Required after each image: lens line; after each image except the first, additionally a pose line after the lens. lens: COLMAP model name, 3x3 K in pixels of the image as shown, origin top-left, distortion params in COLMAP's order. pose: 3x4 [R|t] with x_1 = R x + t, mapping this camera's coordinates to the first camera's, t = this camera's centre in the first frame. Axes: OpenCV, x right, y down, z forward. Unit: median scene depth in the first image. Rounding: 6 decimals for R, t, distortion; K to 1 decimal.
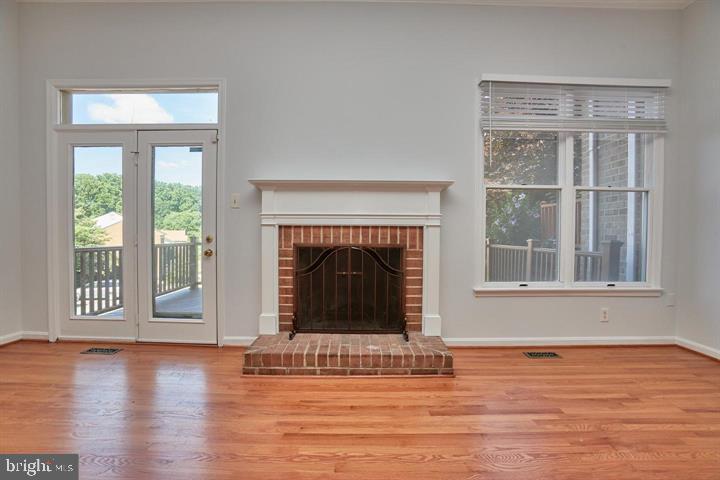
lens RADIAL K [[330.0, 0, 360.0], [0, 330.0, 240.0], [0, 0, 1]] dist [-0.088089, 0.039636]
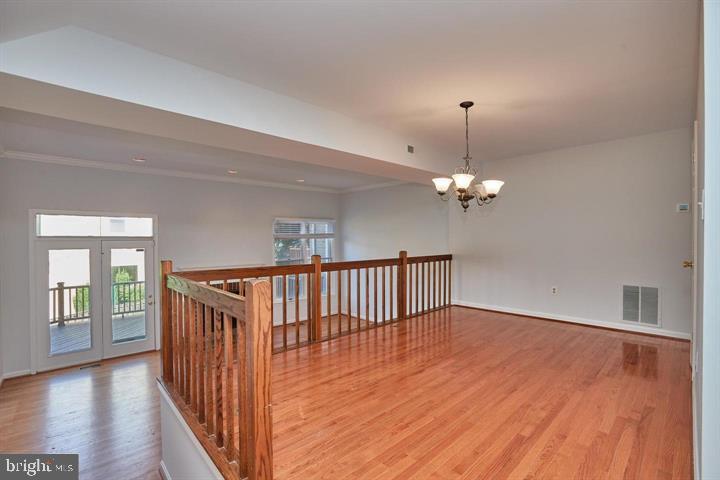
lens RADIAL K [[330.0, 0, 360.0], [0, 330.0, 240.0], [0, 0, 1]] dist [-0.088089, 0.039636]
pose [[0.730139, -0.014935, 0.683136, -0.882833], [0.023632, 0.999715, -0.003403, -0.315301], [-0.682890, 0.018628, 0.730283, -1.318014]]
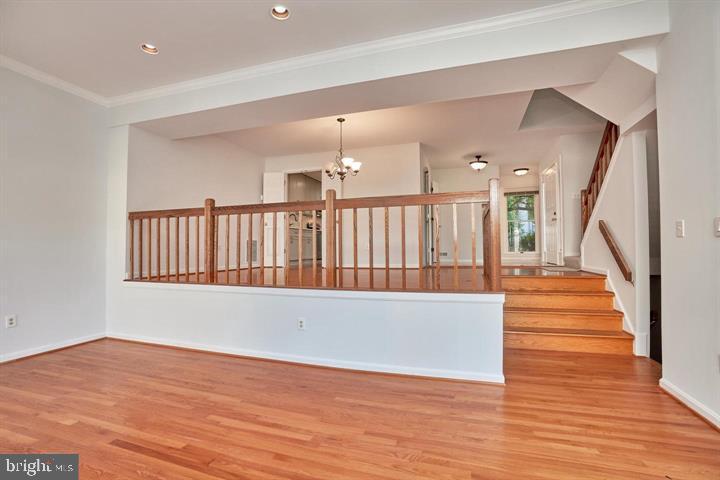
lens RADIAL K [[330.0, 0, 360.0], [0, 330.0, 240.0], [0, 0, 1]] dist [-0.088089, 0.039636]
pose [[-0.949214, 0.013039, 0.314361, -0.569218], [0.008692, 0.999846, -0.015228, -0.061518], [-0.314512, -0.011722, -0.949181, 0.871535]]
